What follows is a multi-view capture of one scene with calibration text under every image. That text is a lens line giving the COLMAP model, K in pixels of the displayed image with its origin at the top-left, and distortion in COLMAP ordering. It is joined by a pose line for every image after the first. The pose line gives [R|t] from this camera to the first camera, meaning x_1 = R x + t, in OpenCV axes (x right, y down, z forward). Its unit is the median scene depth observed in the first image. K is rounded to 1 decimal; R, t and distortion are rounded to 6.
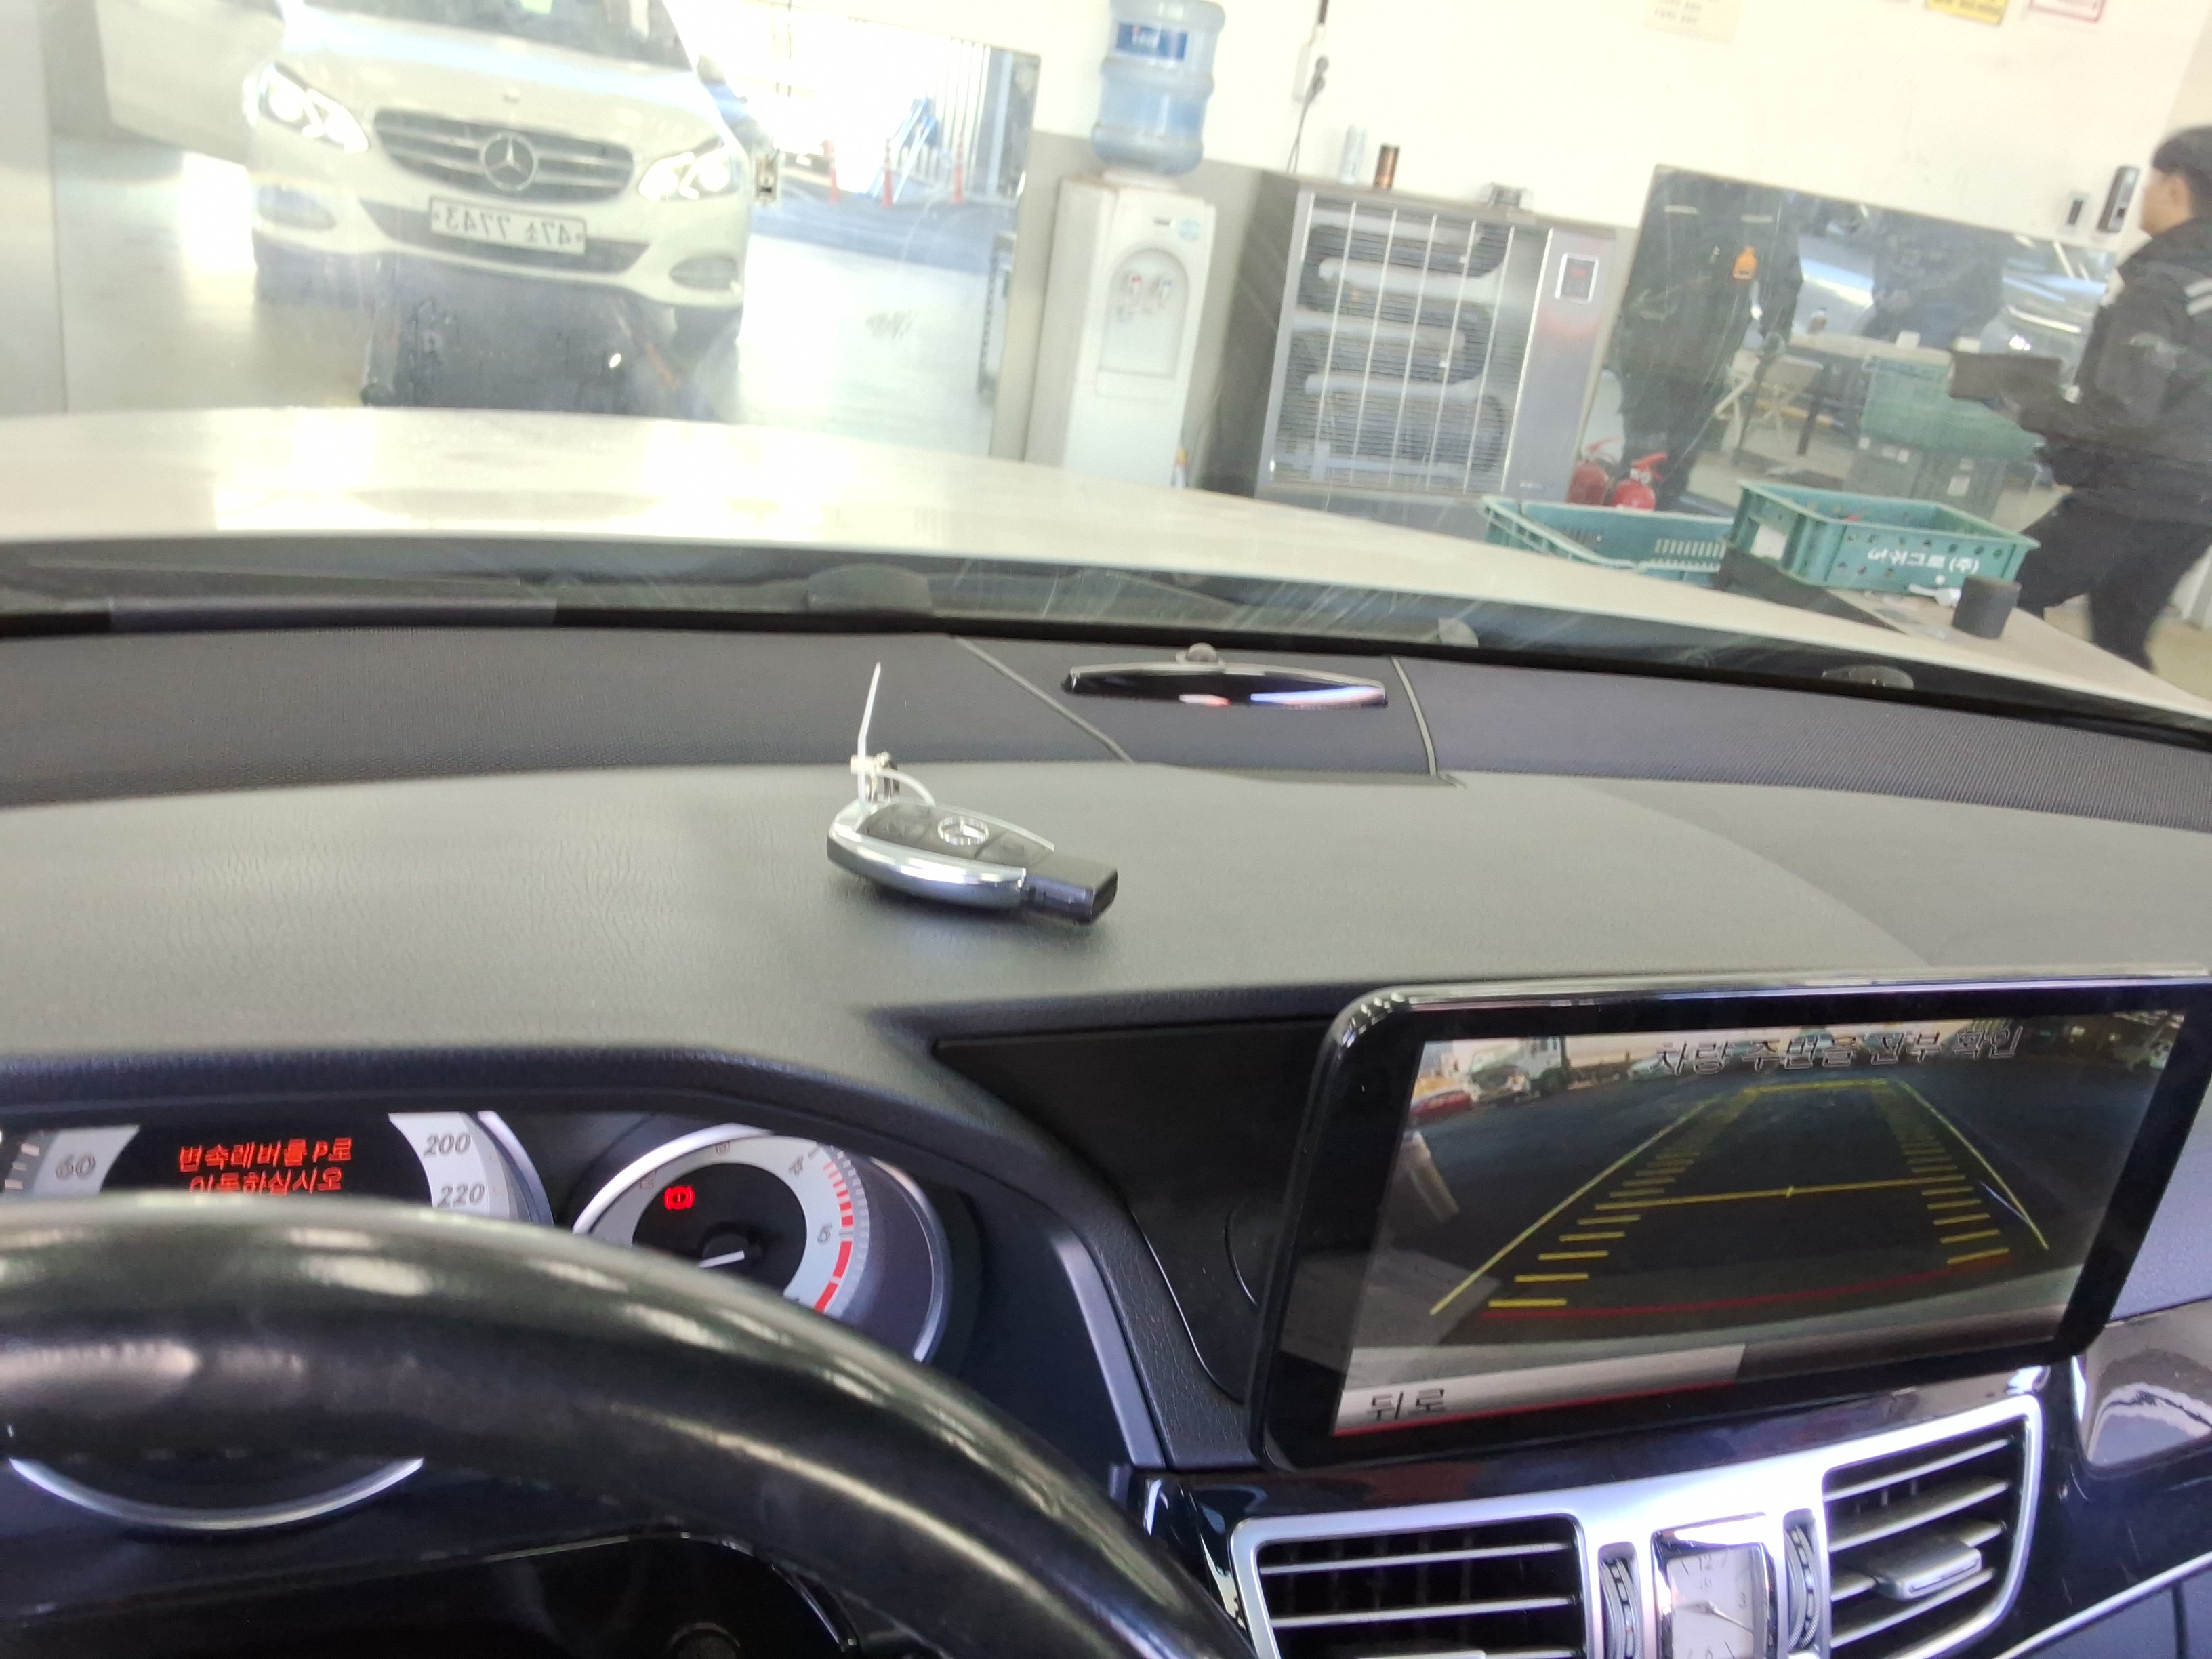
lens RADIAL K [[1758.0, 0, 1112.1], [0, 1758.0, 909.2], [0, 0, 1]] dist [0.053191, -0.083265]
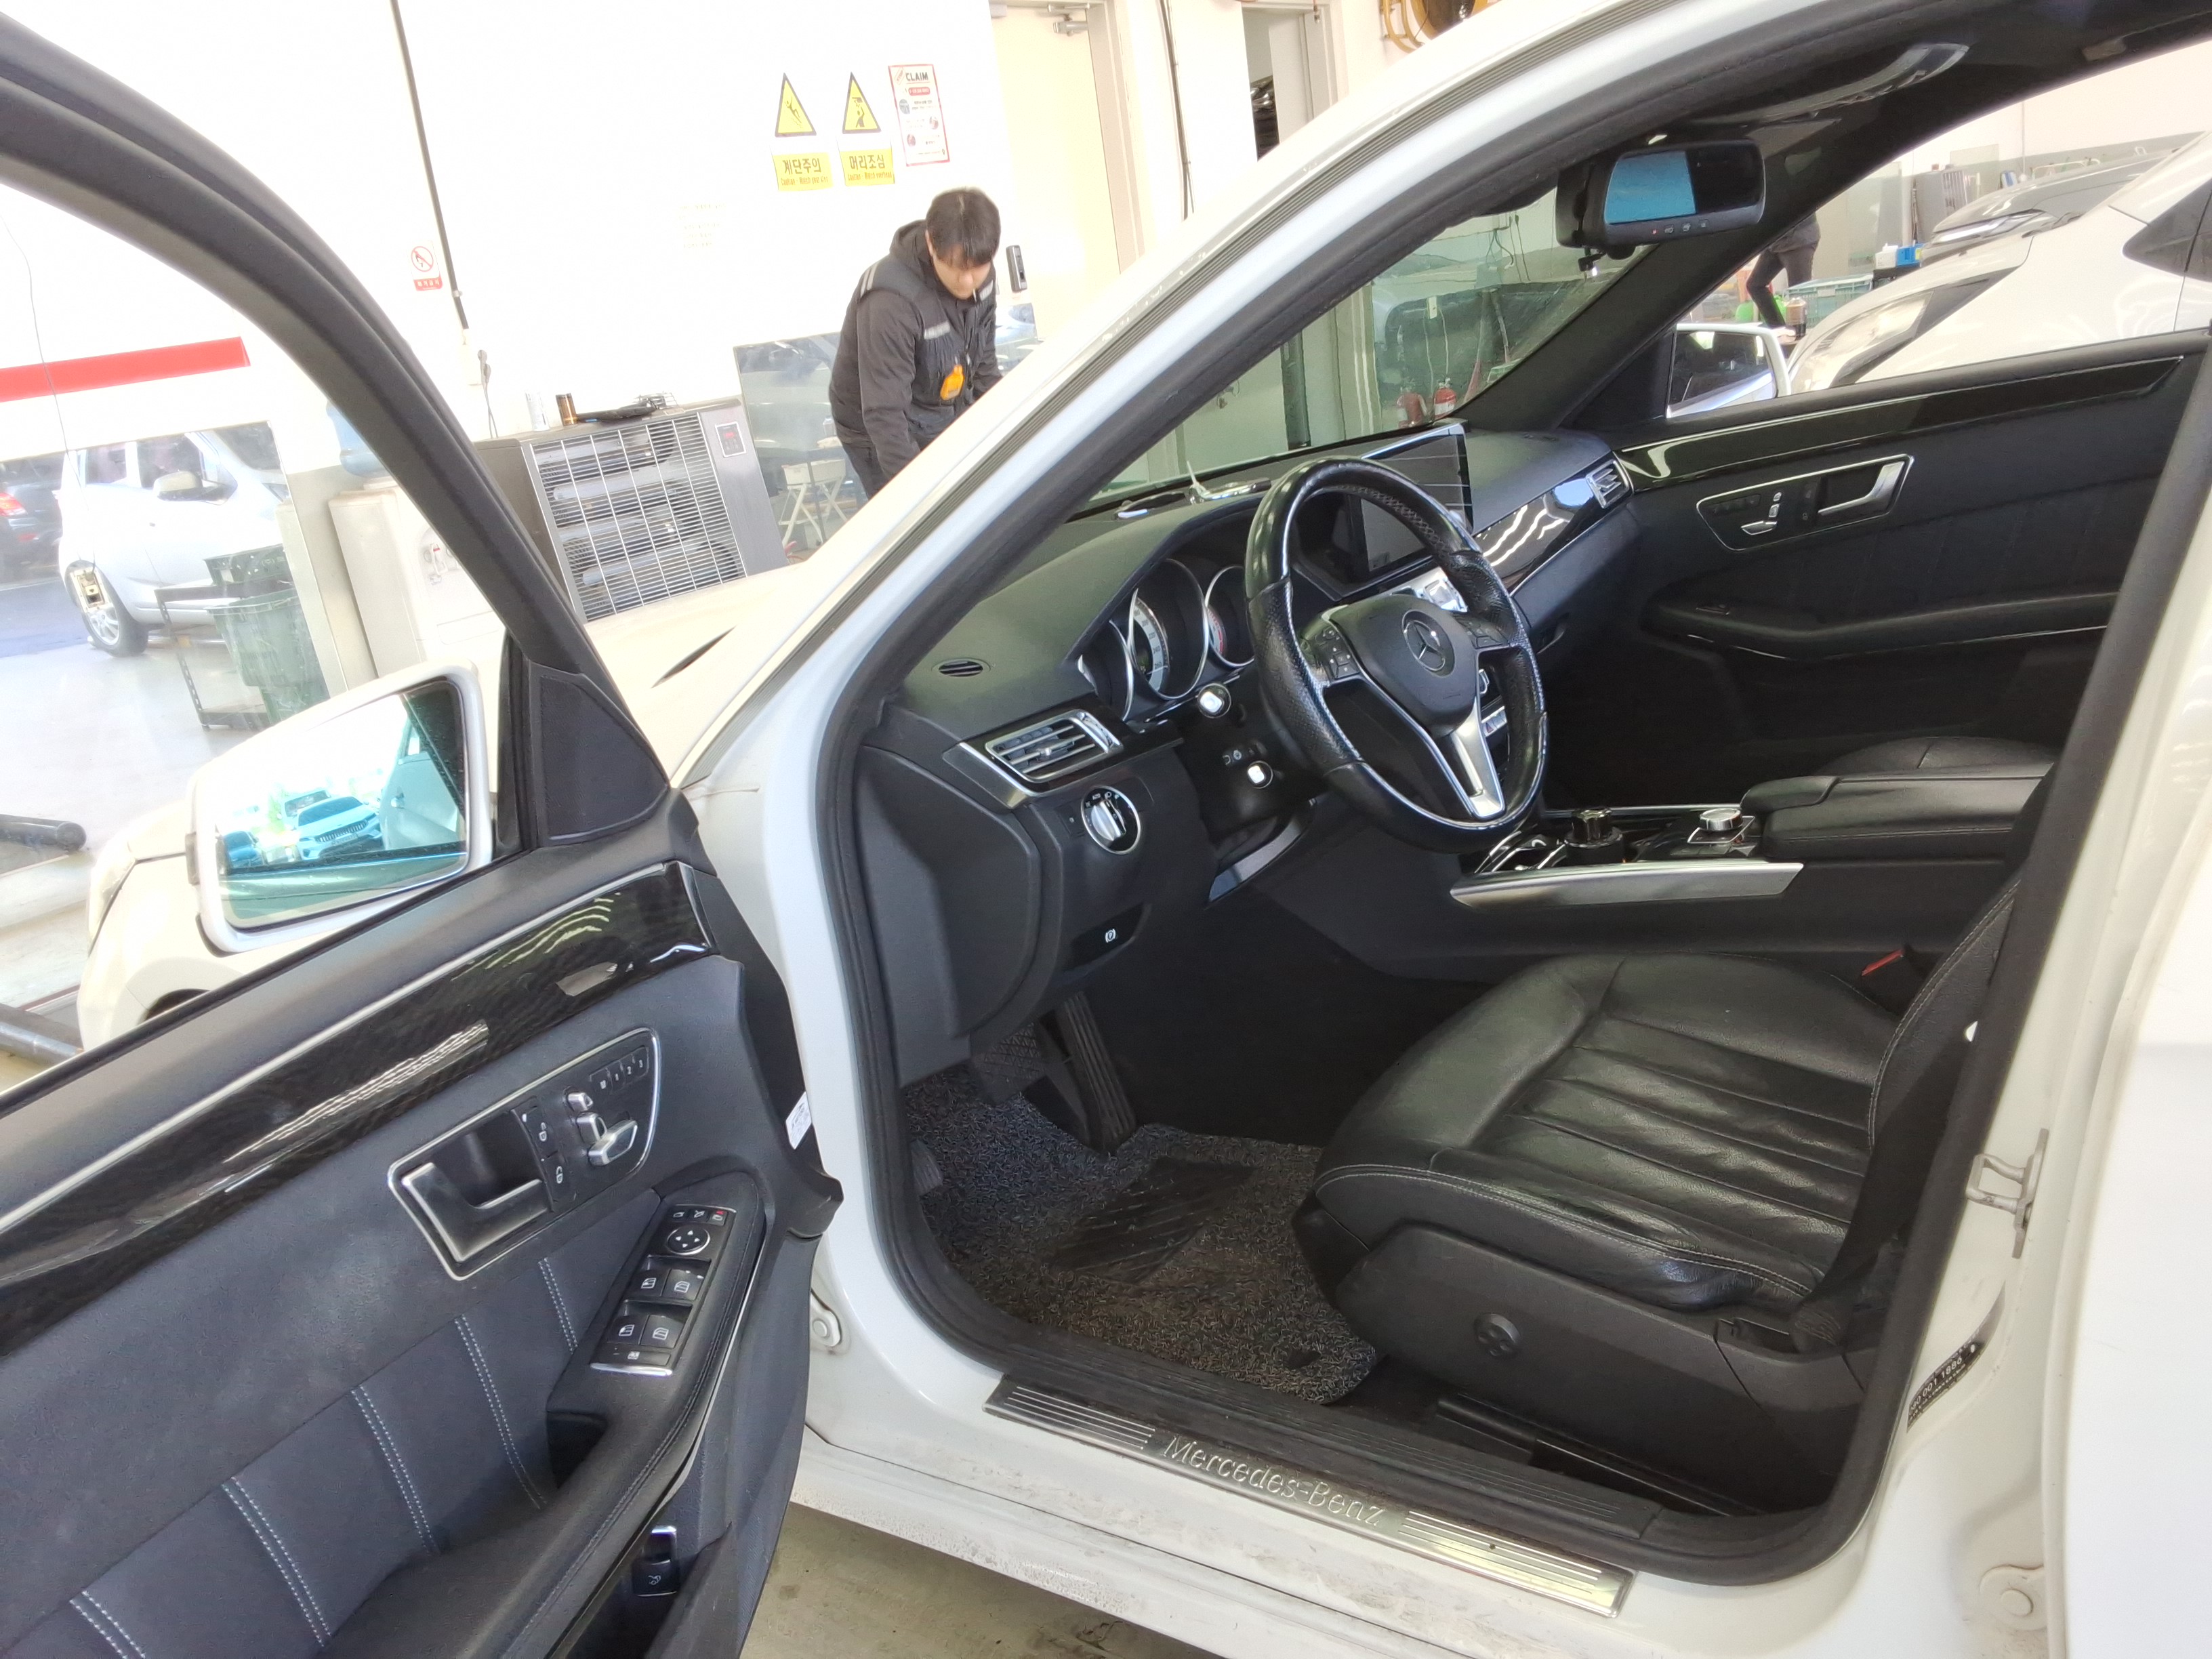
lens RADIAL K [[1749.2, 0, 1107.3], [0, 1749.2, 871.4], [0, 0, 1]] dist [0.129179, -0.192978]
pose [[0.782039, -0.438175, 0.443190, -0.259567], [0.485727, 0.874082, 0.007090, 0.056875], [-0.390491, 0.209725, 0.896399, -0.242891]]
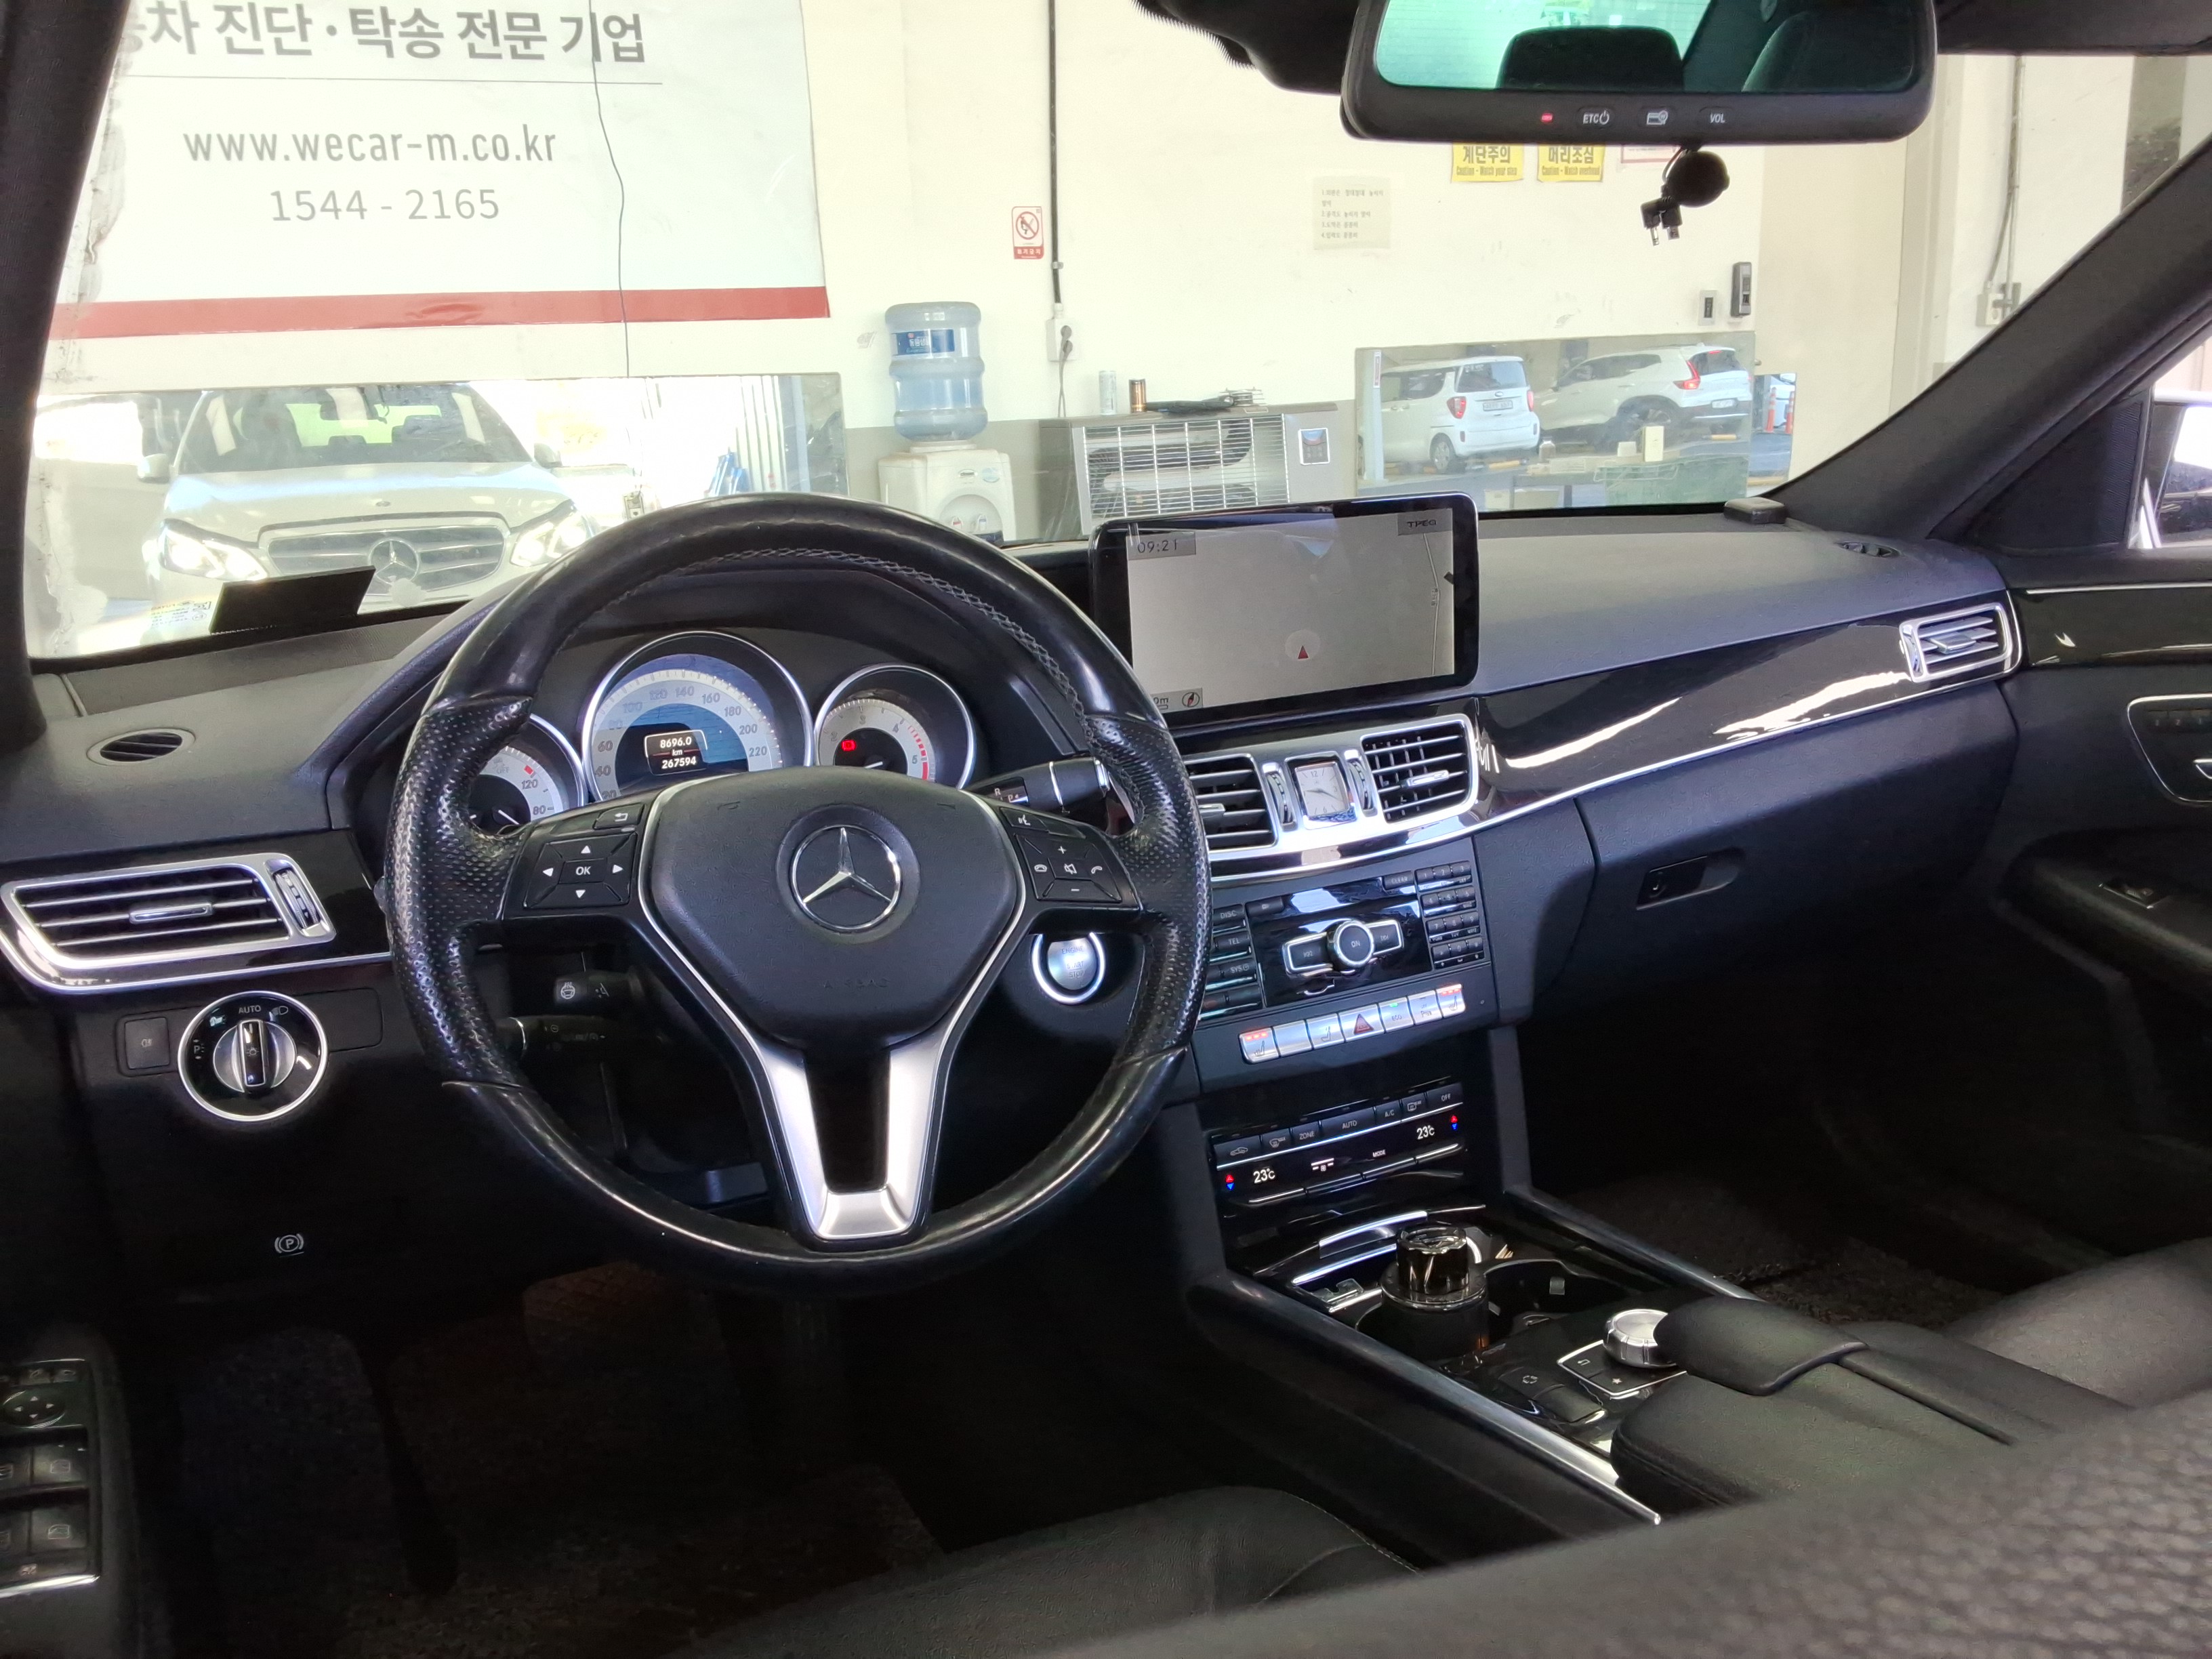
lens RADIAL K [[1749.2, 0, 1107.3], [0, 1749.2, 871.4], [0, 0, 1]] dist [0.129179, -0.192978]
pose [[0.971796, -0.228432, 0.058572, -0.010719], [0.235076, 0.958108, -0.163611, 0.087785], [-0.018745, 0.172765, 0.984785, -0.136472]]
